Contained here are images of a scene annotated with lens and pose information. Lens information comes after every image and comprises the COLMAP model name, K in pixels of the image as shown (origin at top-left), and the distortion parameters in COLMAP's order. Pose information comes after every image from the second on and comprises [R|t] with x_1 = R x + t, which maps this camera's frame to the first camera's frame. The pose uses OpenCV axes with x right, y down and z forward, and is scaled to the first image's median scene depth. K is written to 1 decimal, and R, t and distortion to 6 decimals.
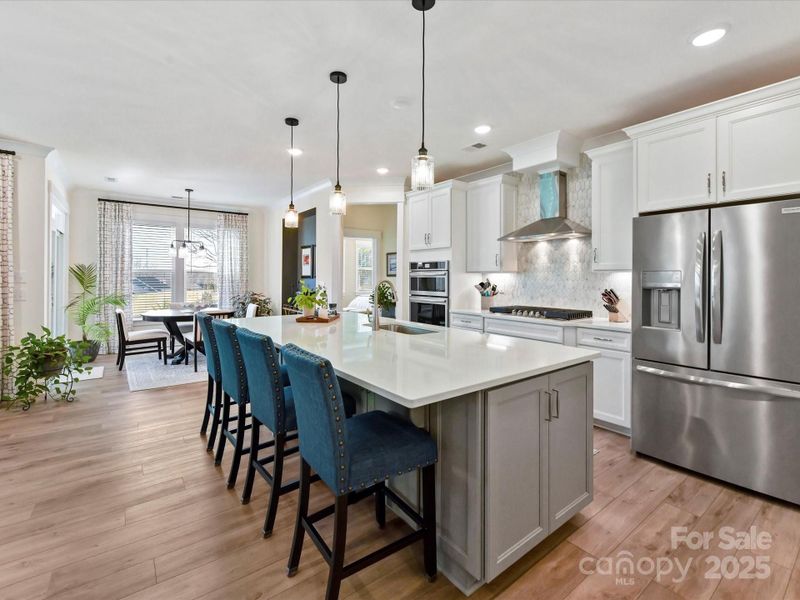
lens RADIAL K [[360.1, 0, 398.0], [0, 360.1, 273.7], [0, 0, 1]] dist [0.007934, -0.003459]
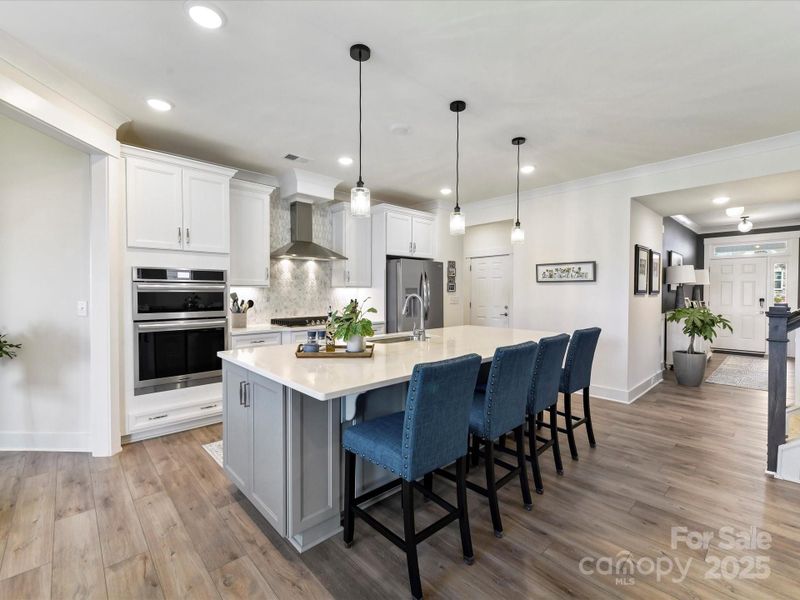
lens RADIAL K [[360.1, 0, 389.8], [0, 360.1, 296.7], [0, 0, 1]] dist [0.007934, -0.003459]
pose [[-0.082181, -0.016944, 0.996473, -0.632591], [-0.011733, 0.999803, 0.016032, 0.003731], [-0.996548, -0.010374, -0.082364, 0.666515]]
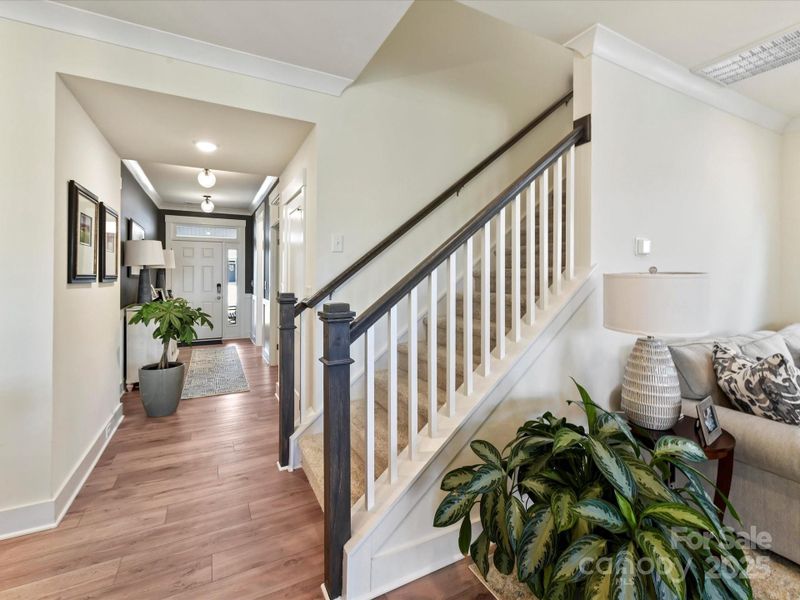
lens RADIAL K [[360.1, 0, 395.0], [0, 360.1, 275.7], [0, 0, 1]] dist [0.007934, -0.003459]
pose [[-0.983744, -0.000449, 0.179574, -0.260937], [-0.002690, 0.999922, -0.012236, 0.000708], [-0.179555, -0.012520, -0.983668, 0.350805]]
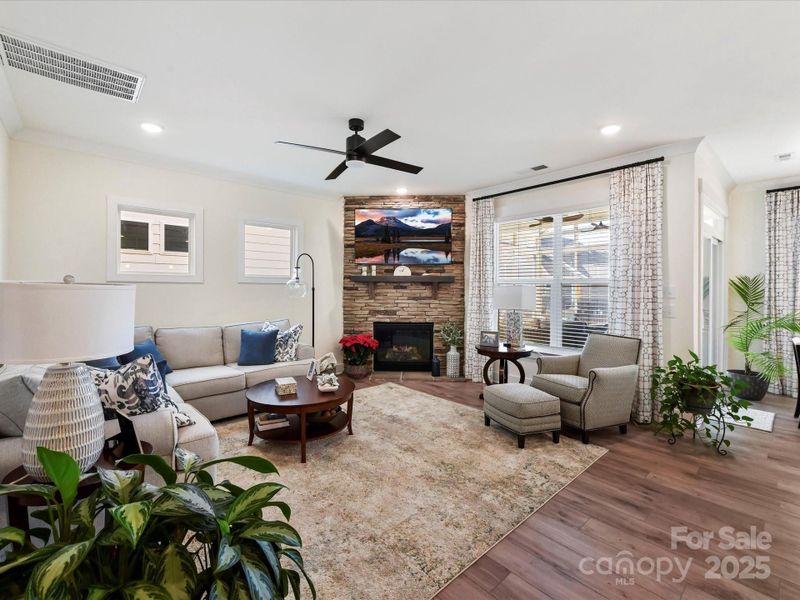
lens RADIAL K [[360.1, 0, 400.0], [0, 360.1, 289.3], [0, 0, 1]] dist [0.007934, -0.003459]
pose [[0.074861, 0.000086, -0.997194, -0.144569], [0.004824, 0.999988, 0.000449, -0.000694], [0.997182, -0.004844, 0.074860, 0.197939]]
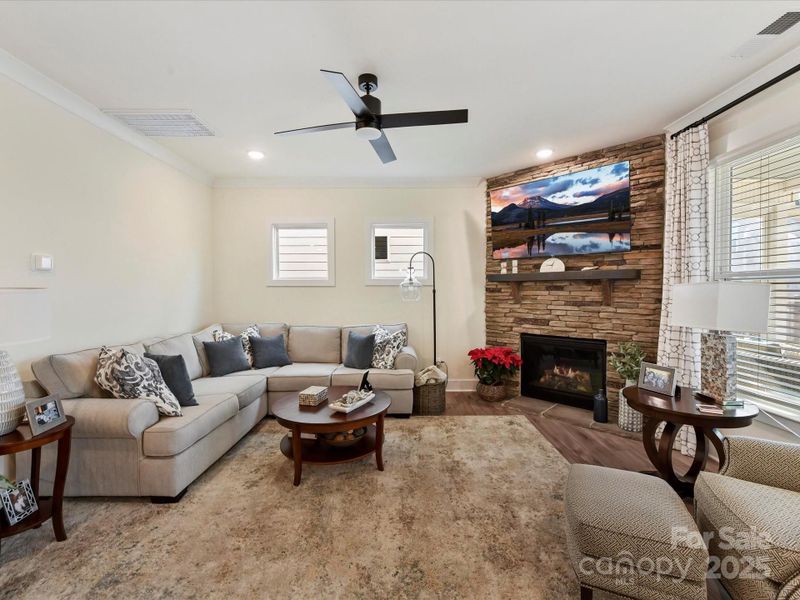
lens RADIAL K [[360.1, 0, 397.1], [0, 360.1, 296.2], [0, 0, 1]] dist [0.007934, -0.003459]
pose [[-0.611434, 0.013364, -0.791182, -0.403263], [0.009484, 0.999909, 0.009561, 0.001130], [0.791238, -0.001658, -0.611506, 0.504440]]
